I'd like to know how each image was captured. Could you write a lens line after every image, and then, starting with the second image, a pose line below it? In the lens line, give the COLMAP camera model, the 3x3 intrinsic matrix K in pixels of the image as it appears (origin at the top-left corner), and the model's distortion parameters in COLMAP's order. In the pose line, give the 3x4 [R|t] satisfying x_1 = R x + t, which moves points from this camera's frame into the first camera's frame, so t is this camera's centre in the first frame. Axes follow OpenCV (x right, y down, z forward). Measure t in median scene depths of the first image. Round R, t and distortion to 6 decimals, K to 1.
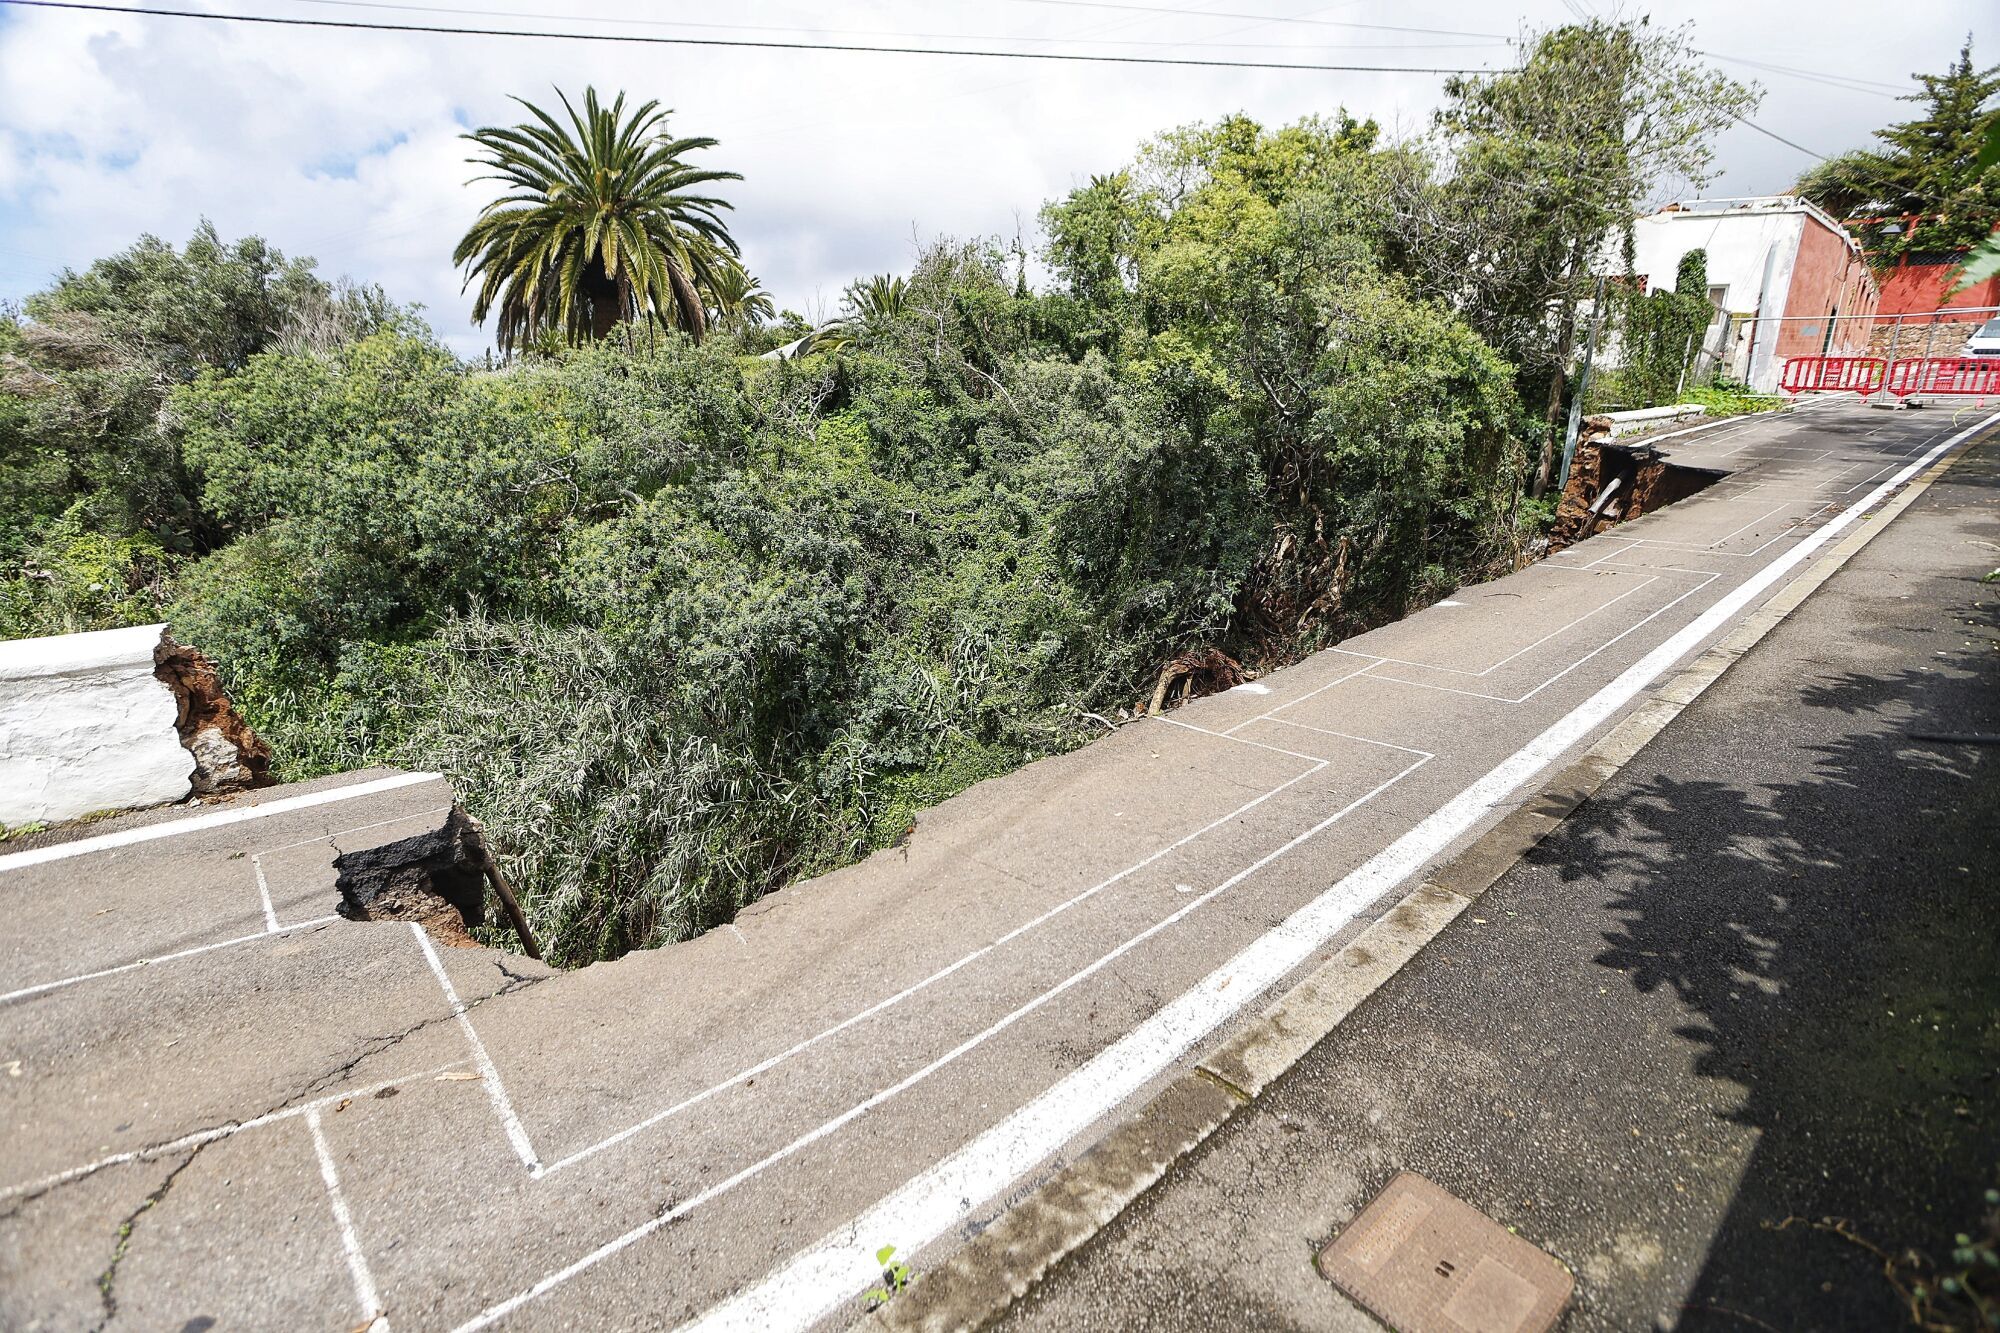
lens RADIAL K [[1006.3, 0, 984.9], [0, 1006.3, 657.7], [0, 0, 1]] dist [-0.078655, 0.038535]
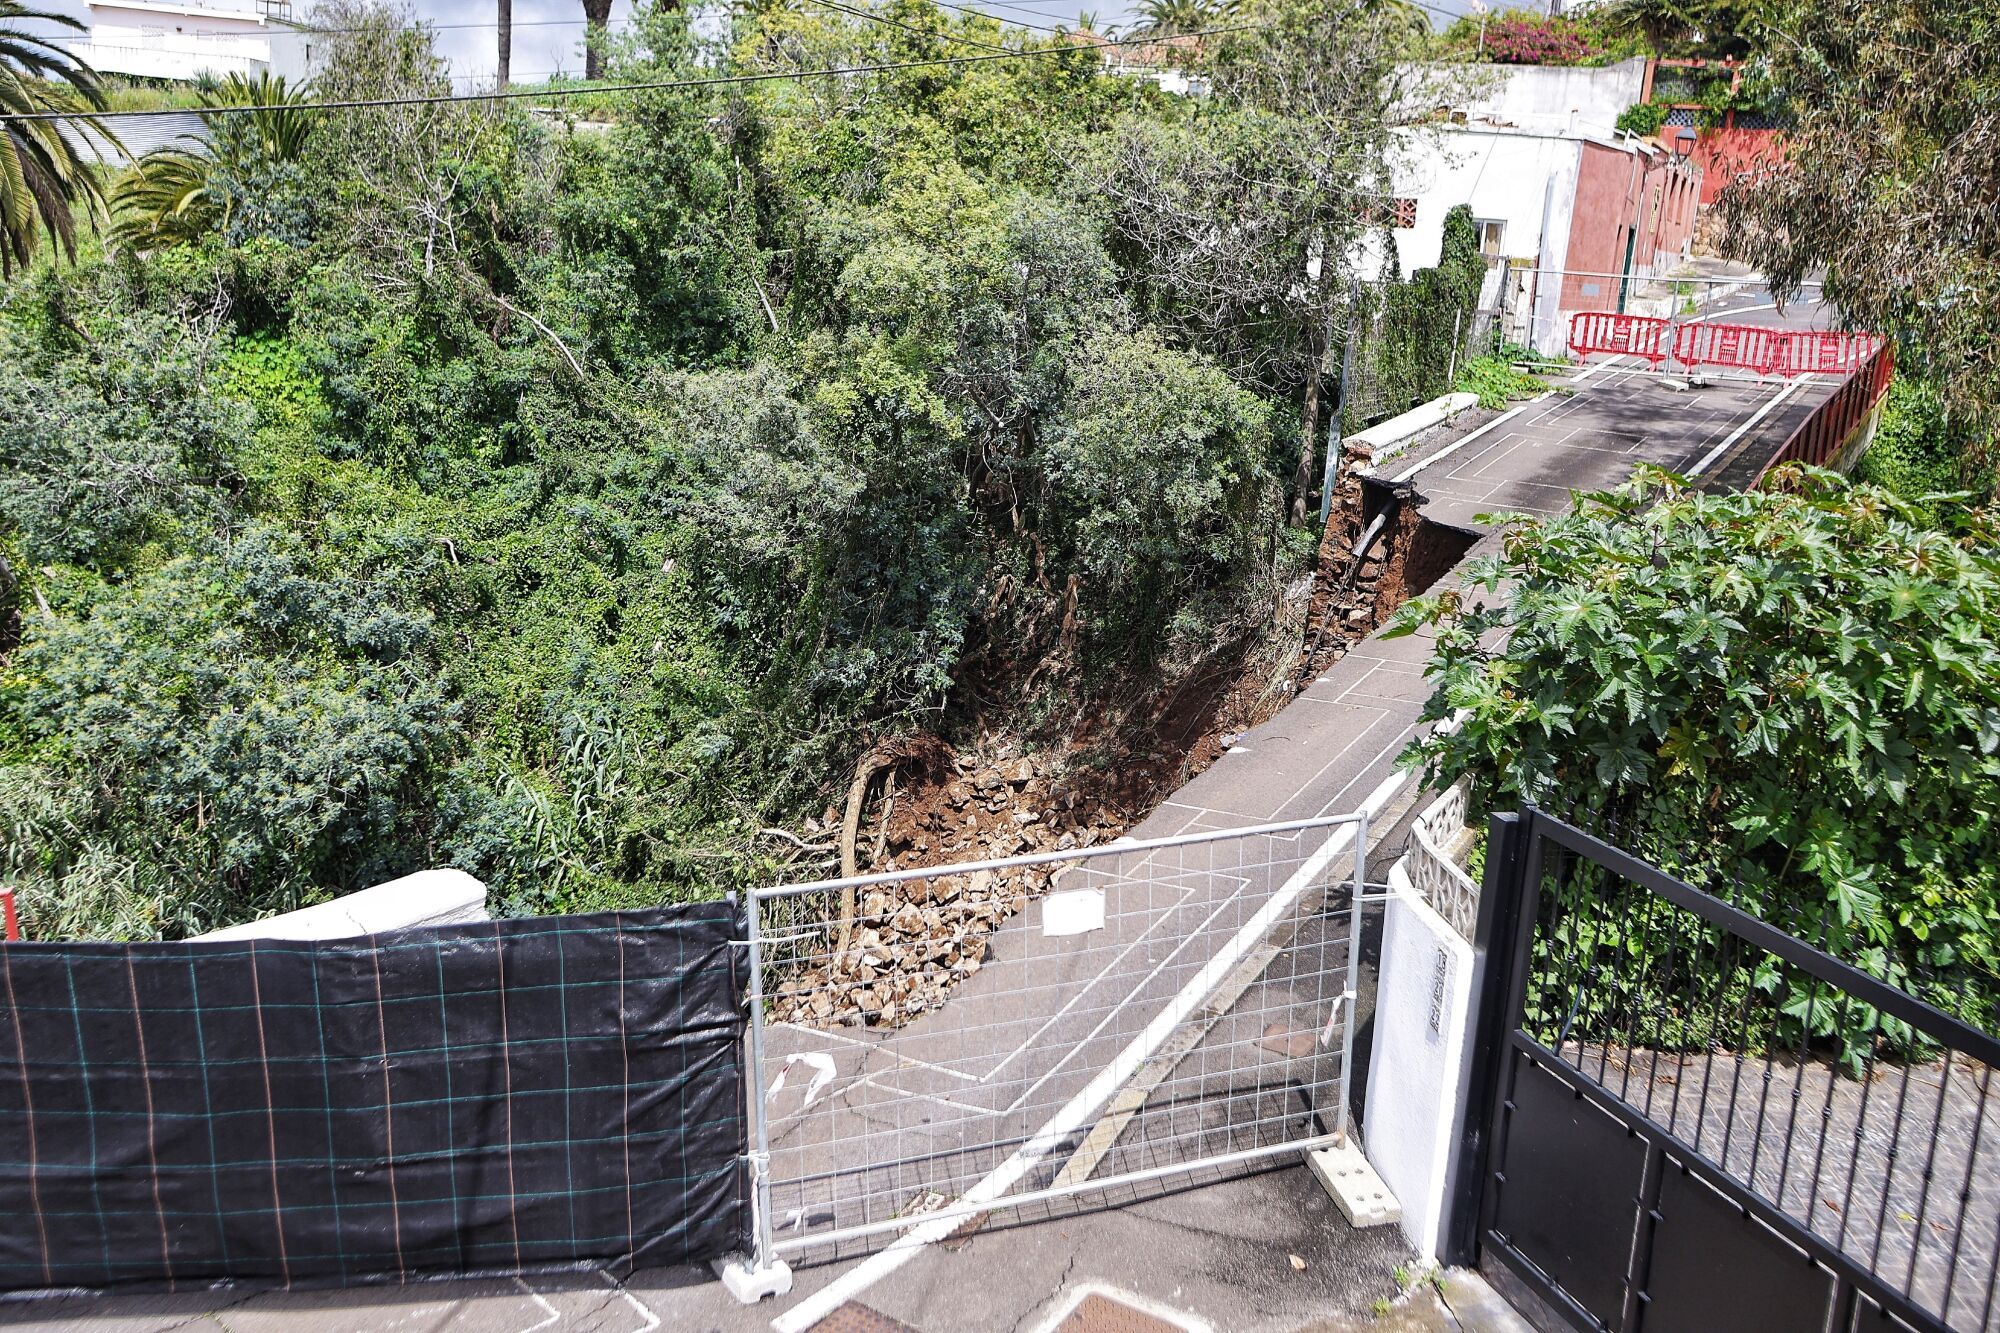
lens RADIAL K [[1901.6, 0, 993.5], [0, 1901.6, 655.9], [0, 0, 1]] dist [-0.022002, 0.091470]
pose [[0.939990, -0.051581, 0.337280, -0.210594], [0.055177, 0.998476, -0.001076, -0.062841], [-0.336711, 0.019621, 0.941404, -0.392055]]
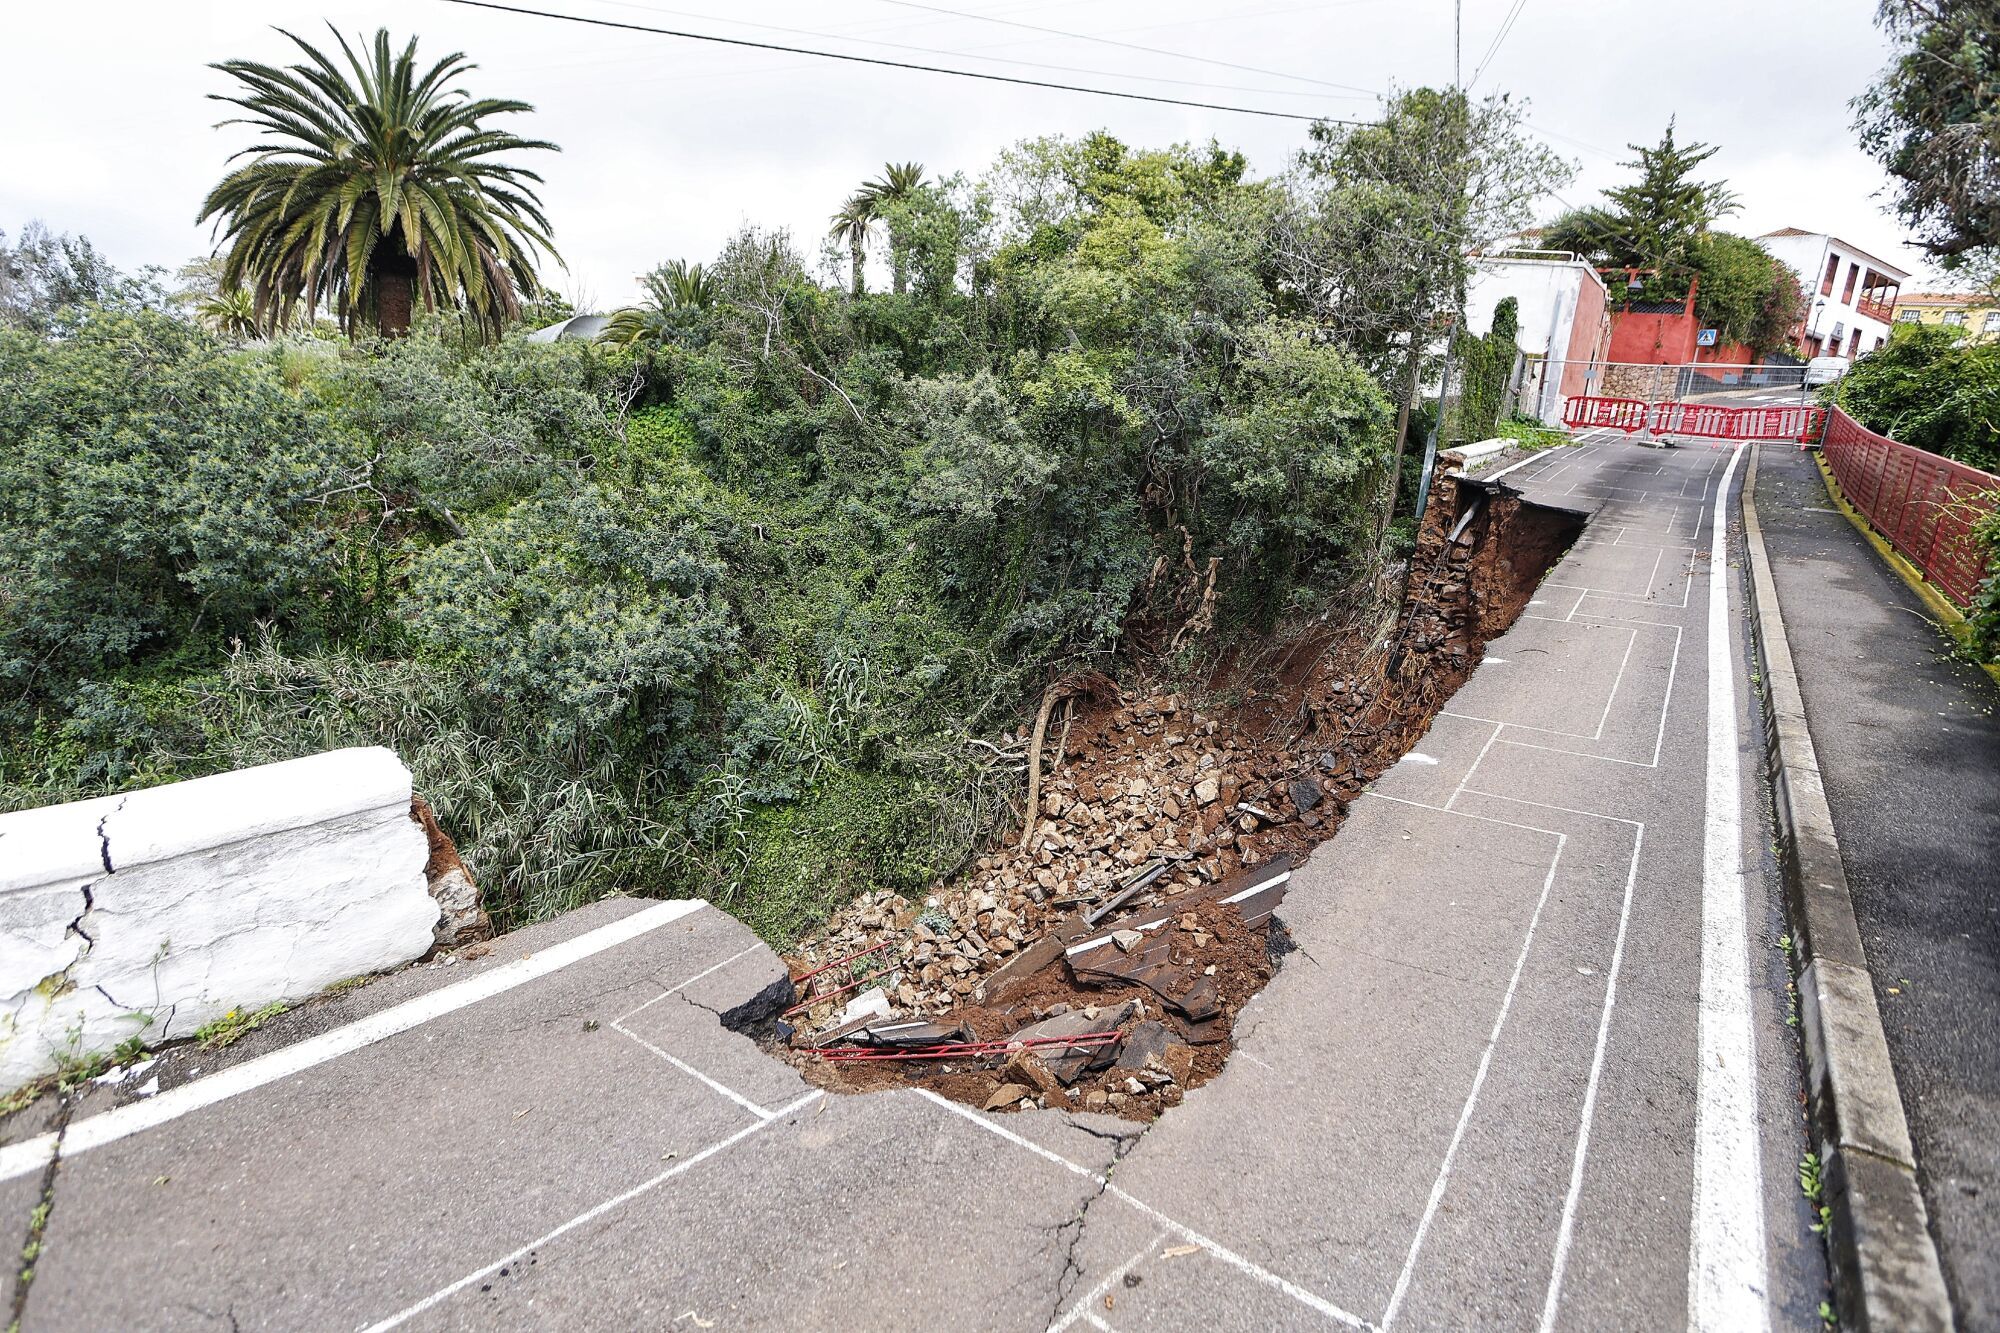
lens RADIAL K [[1056.0, 0, 1000.0], [0, 1056.0, 666.5], [0, 0, 1]] dist [-0.087926, 0.052503]
pose [[0.972666, -0.018191, 0.231495, -0.108179], [0.017462, 0.999834, 0.005201, -0.020633], [-0.231551, -0.001017, 0.972822, 0.001370]]
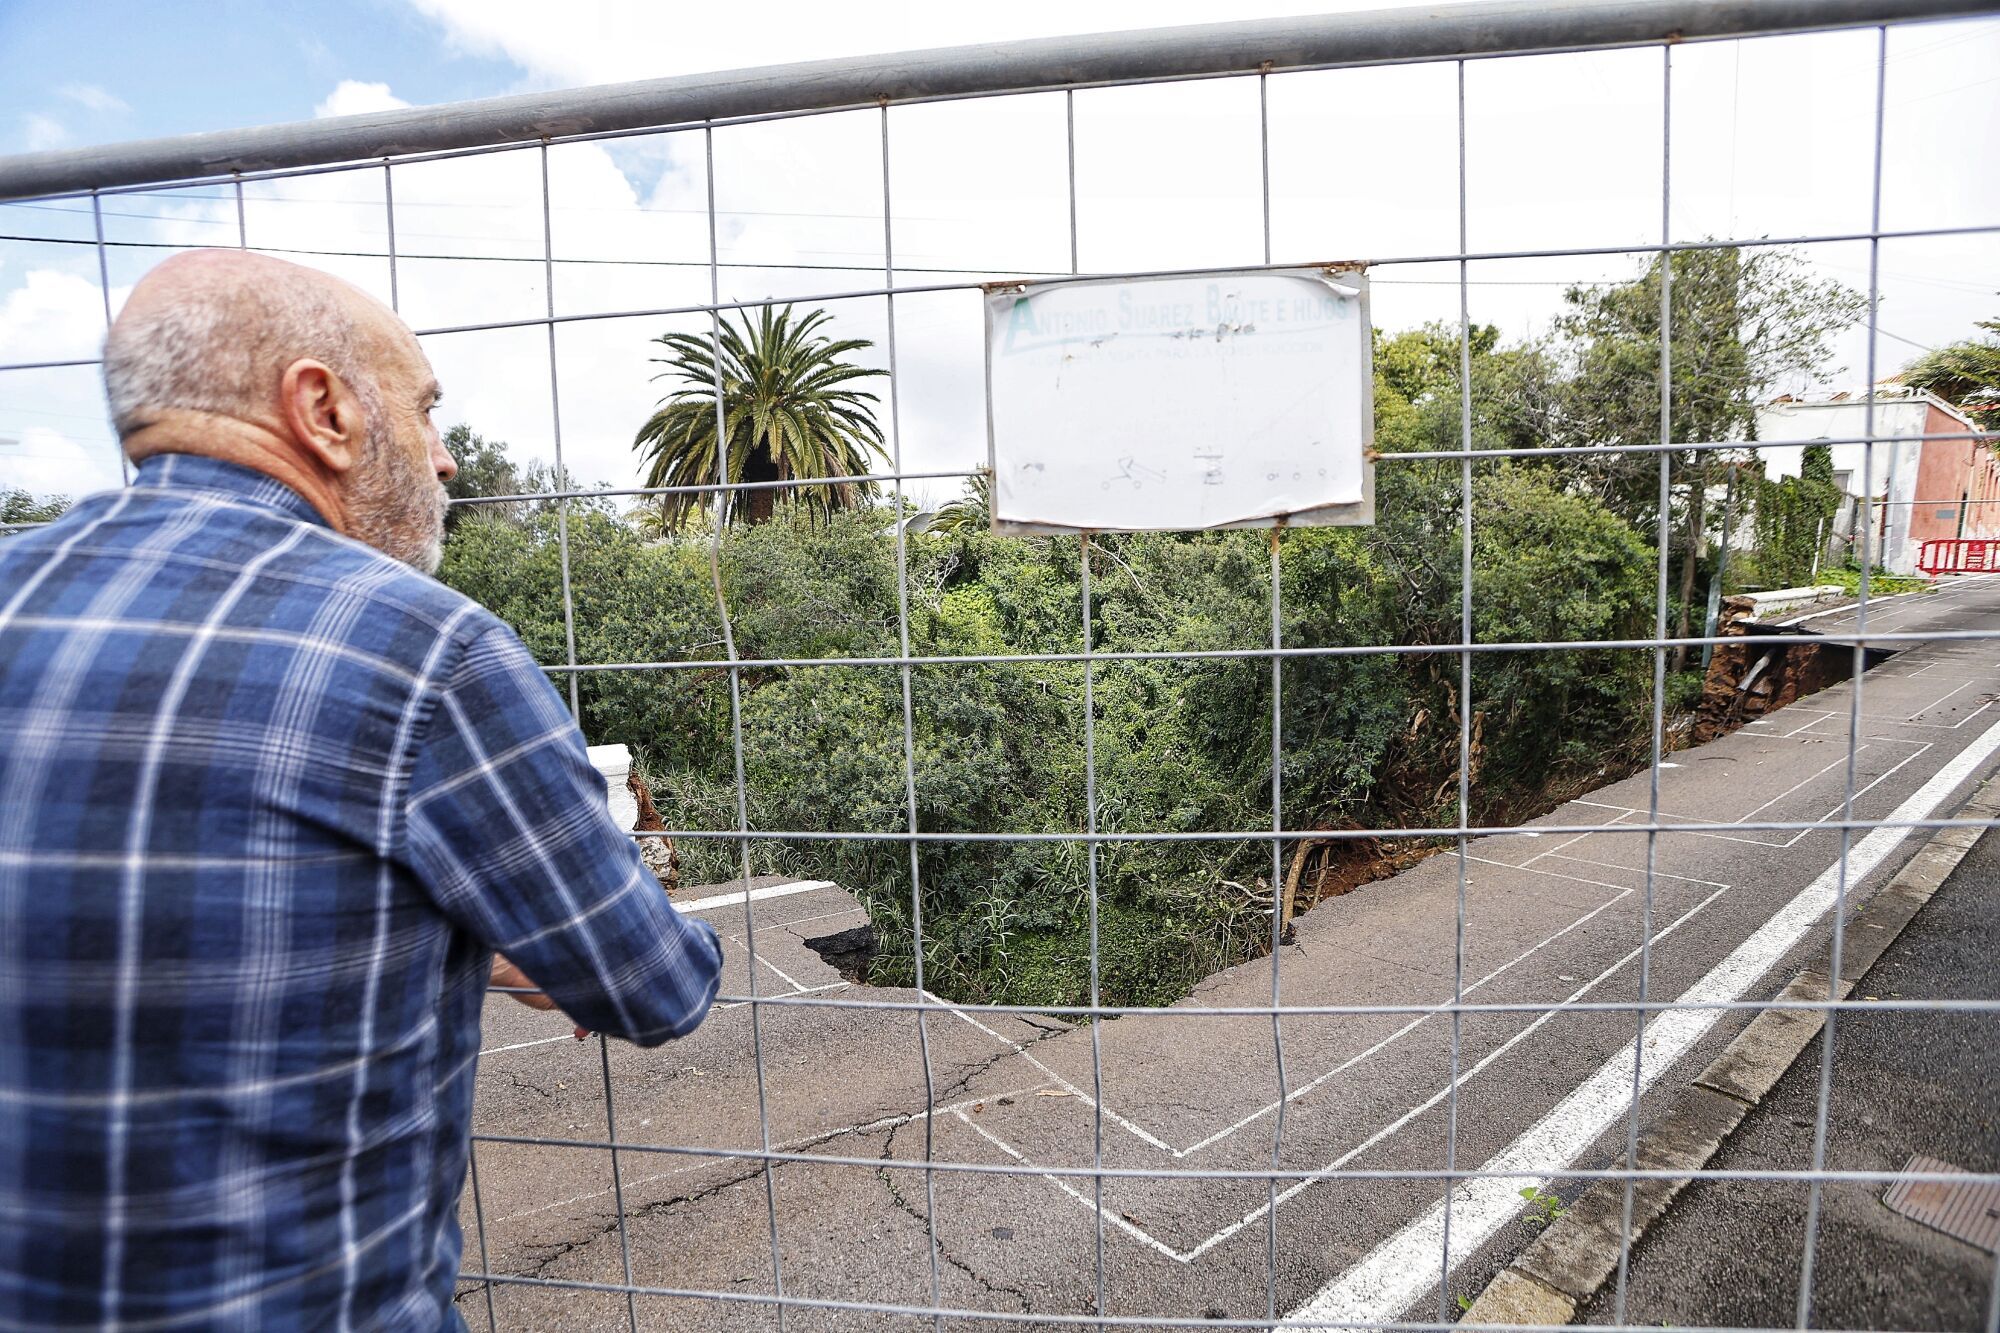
lens RADIAL K [[1006.3, 0, 984.9], [0, 1006.3, 657.7], [0, 0, 1]] dist [-0.078655, 0.038535]
pose [[0.996346, 0.018173, -0.083452, -0.060255], [-0.032149, 0.985036, -0.169322, 0.011019], [0.079126, 0.171387, 0.982021, -0.039852]]
